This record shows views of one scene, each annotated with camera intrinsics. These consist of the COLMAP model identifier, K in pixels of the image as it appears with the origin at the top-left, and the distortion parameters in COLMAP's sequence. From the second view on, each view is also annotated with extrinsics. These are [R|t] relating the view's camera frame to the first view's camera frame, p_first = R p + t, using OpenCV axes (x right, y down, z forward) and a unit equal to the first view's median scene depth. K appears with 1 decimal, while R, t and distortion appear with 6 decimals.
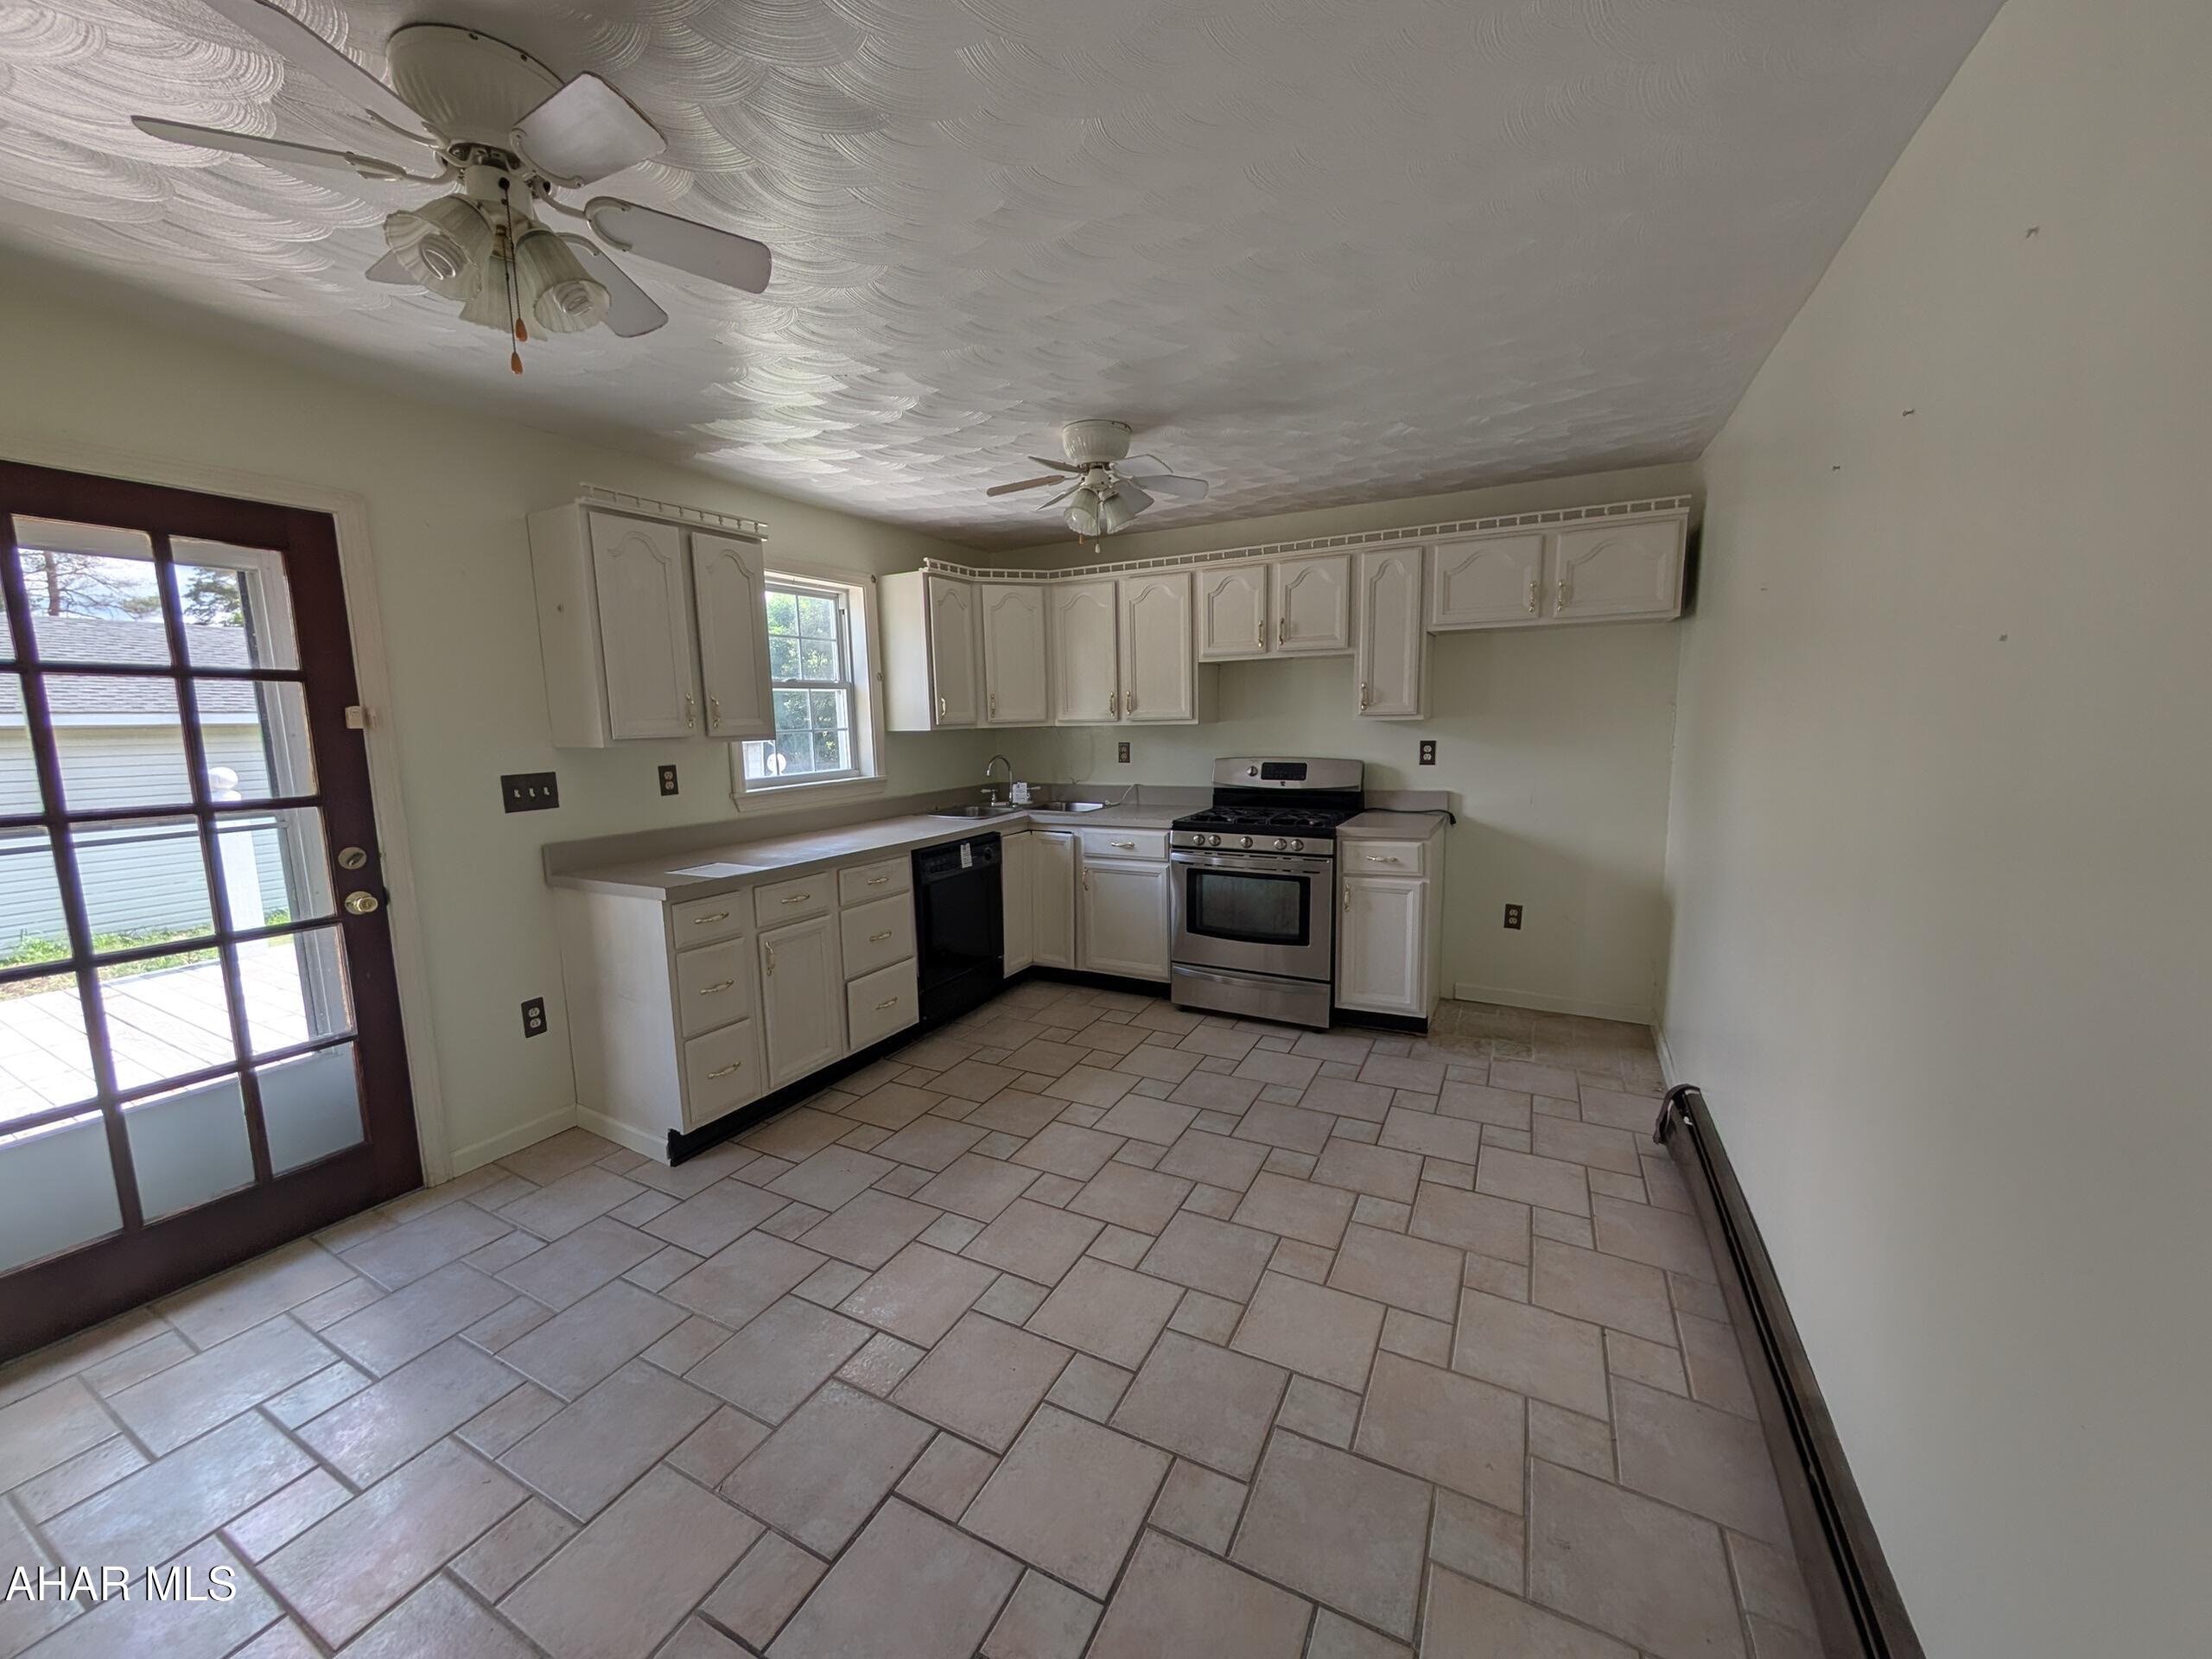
lens RADIAL K [[839.2, 0, 1106.7], [0, 839.2, 831.9], [0, 0, 1]] dist [0.001343, 0.001155]
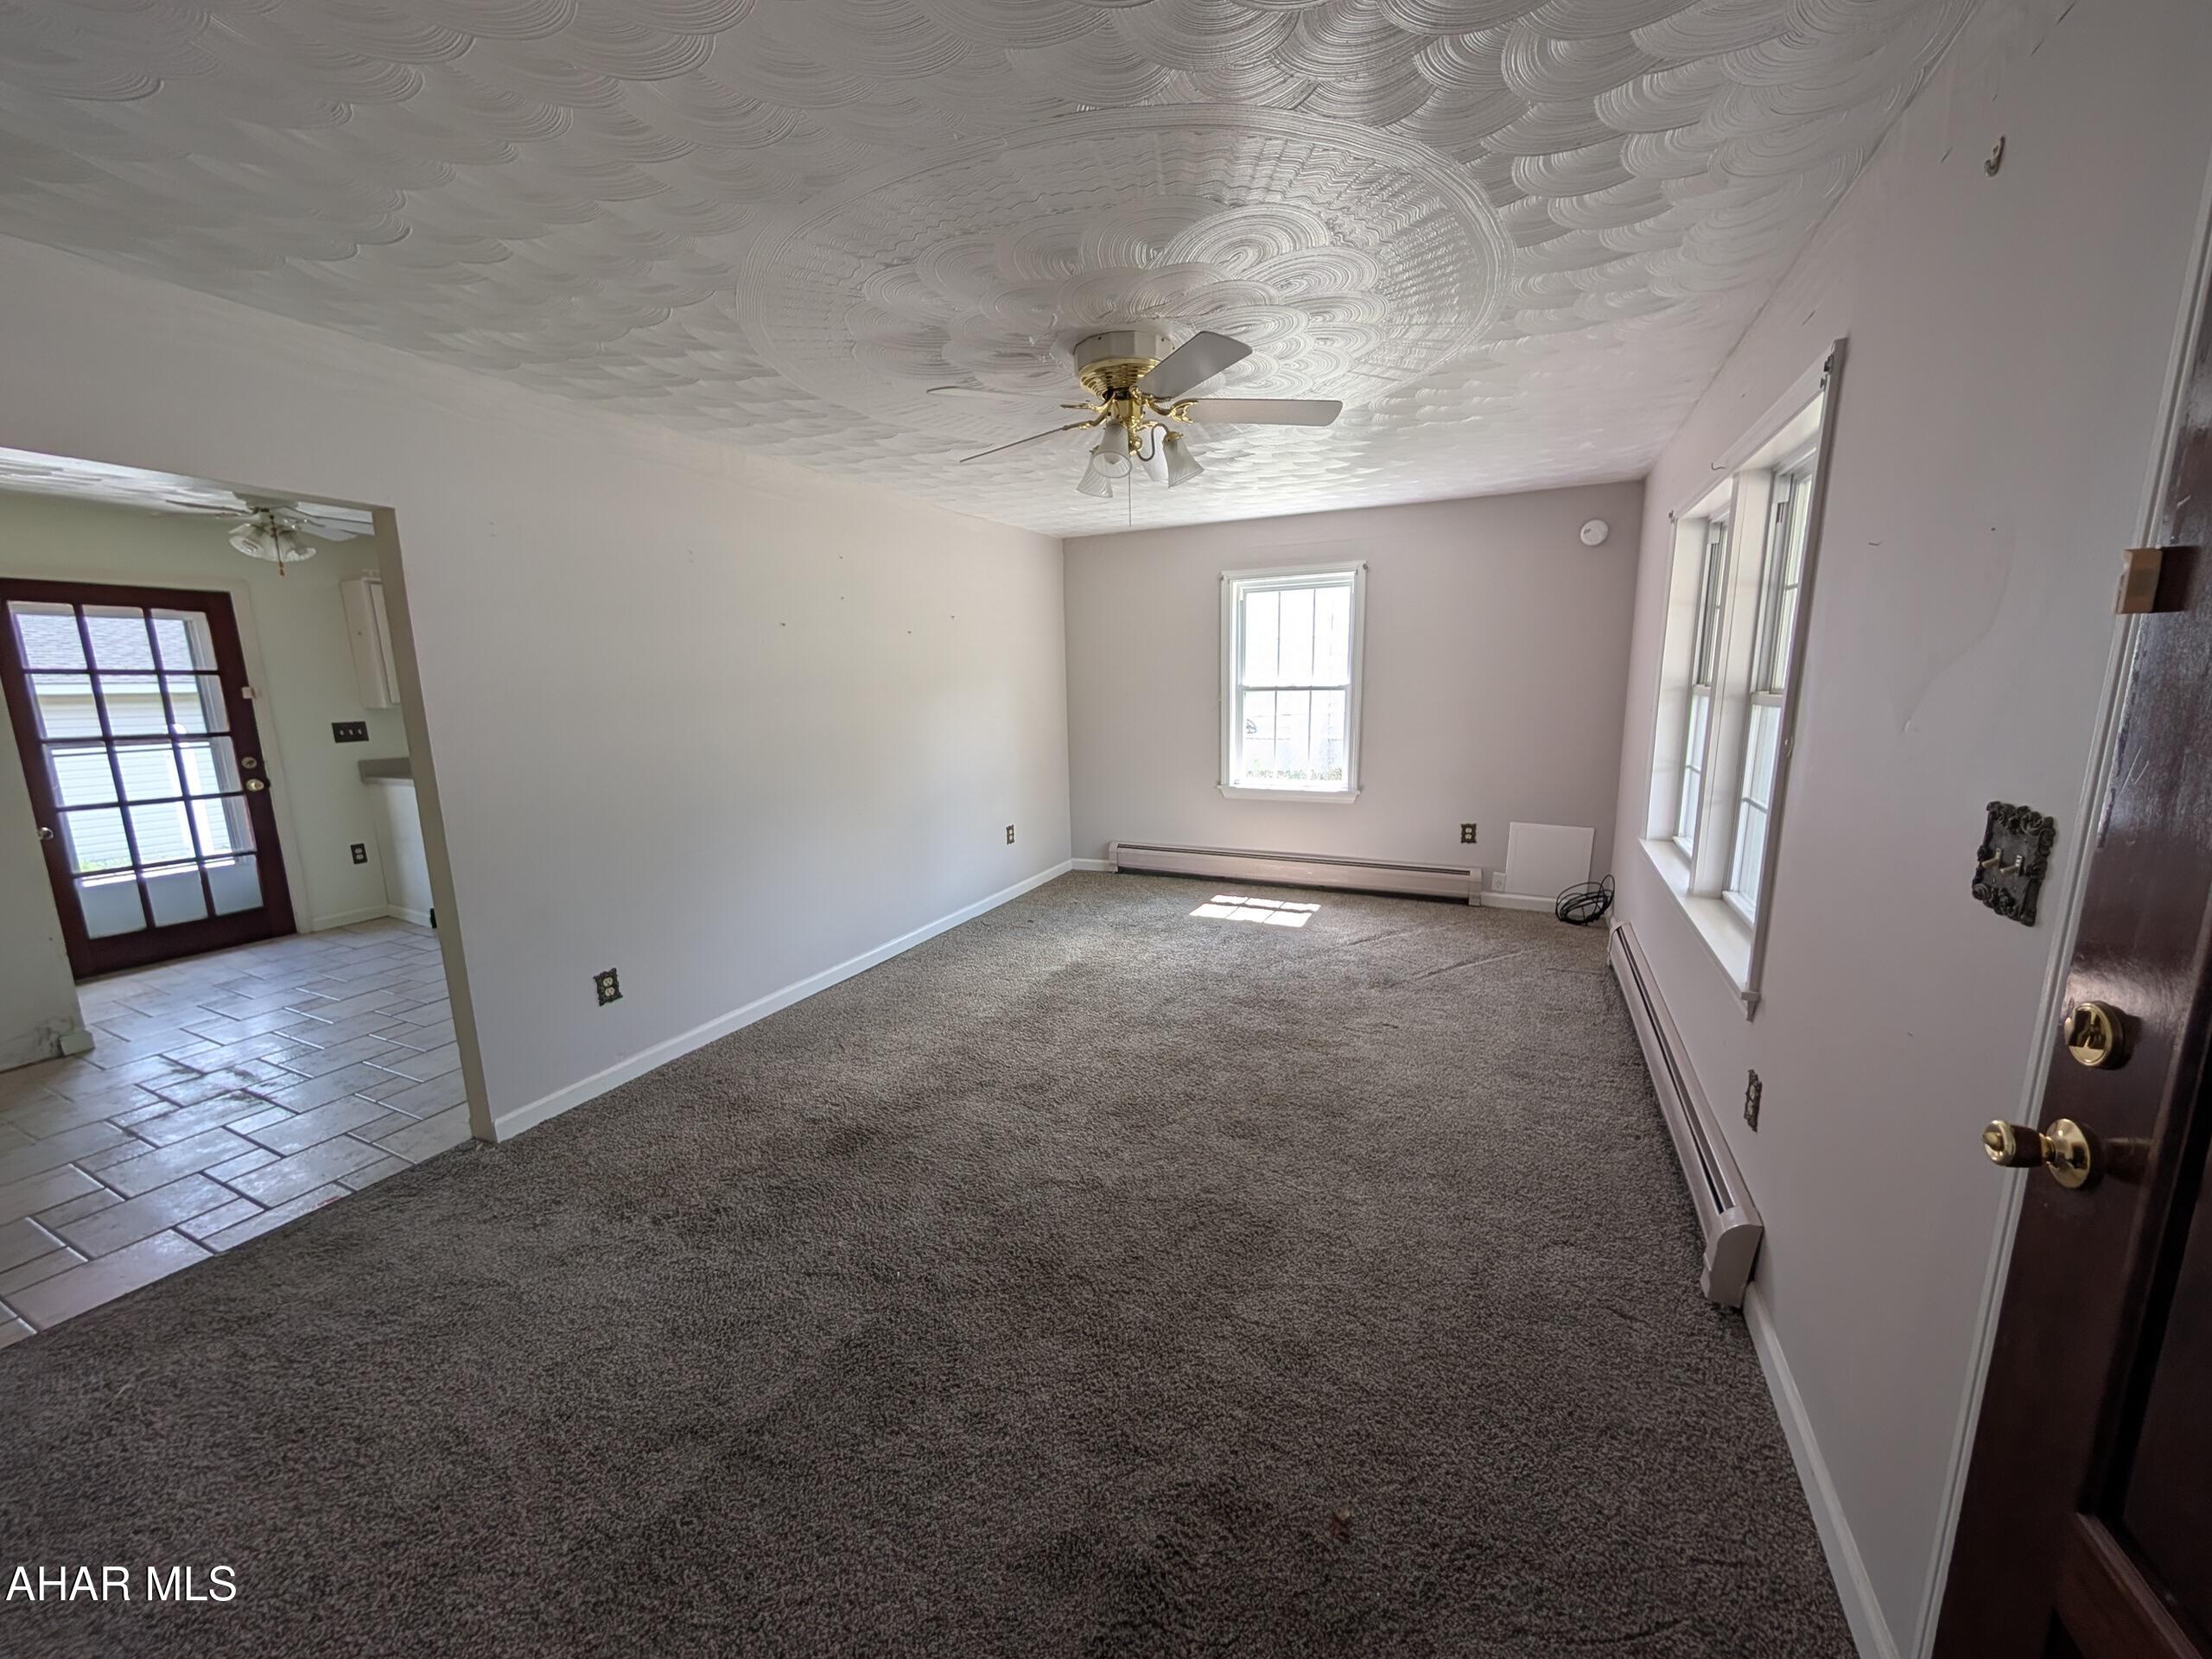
lens RADIAL K [[839.2, 0, 1095.4], [0, 839.2, 829.6], [0, 0, 1]] dist [0.001343, 0.001155]
pose [[0.999779, -0.005765, 0.020235, 1.115736], [0.004888, 0.999058, 0.043125, 0.116471], [-0.020465, -0.043017, 0.998865, -1.089269]]
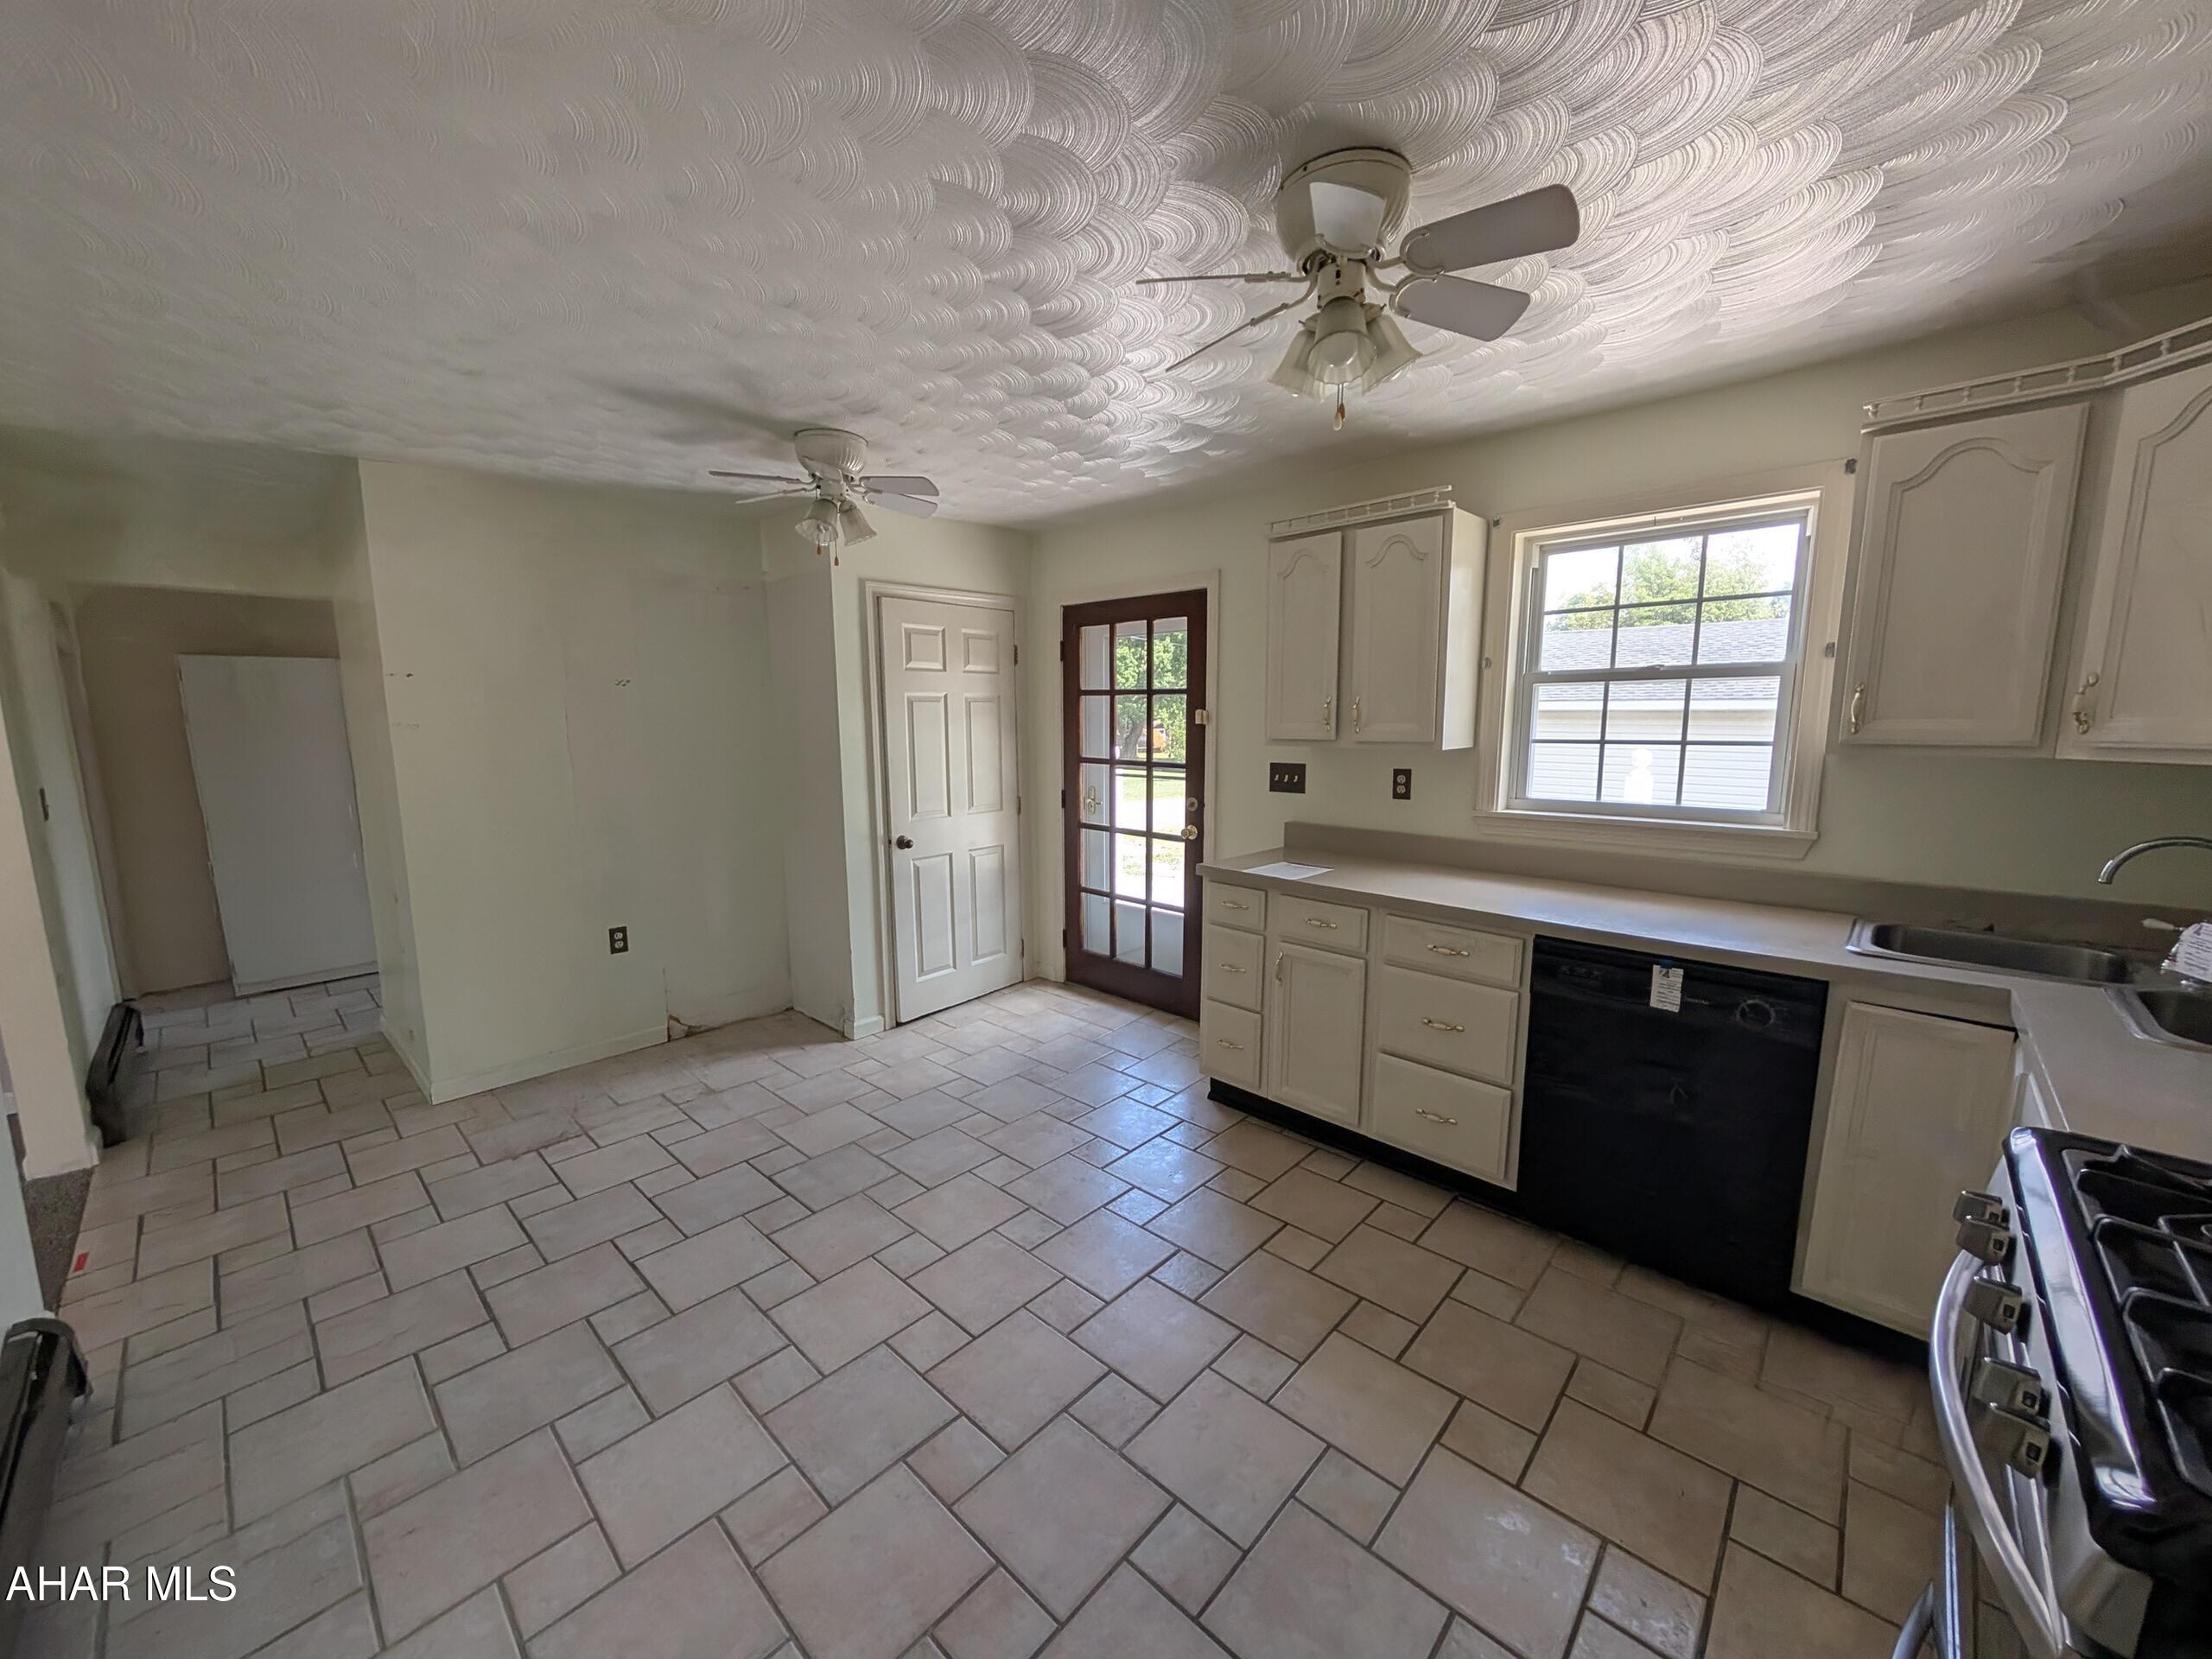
lens RADIAL K [[839.2, 0, 1099.6], [0, 839.2, 840.3], [0, 0, 1]] dist [0.001343, 0.001155]
pose [[-0.276500, 0.162418, -0.947190, 0.703554], [-0.124039, 0.971339, 0.202768, -0.210931], [0.952975, 0.173554, -0.248429, 1.277654]]
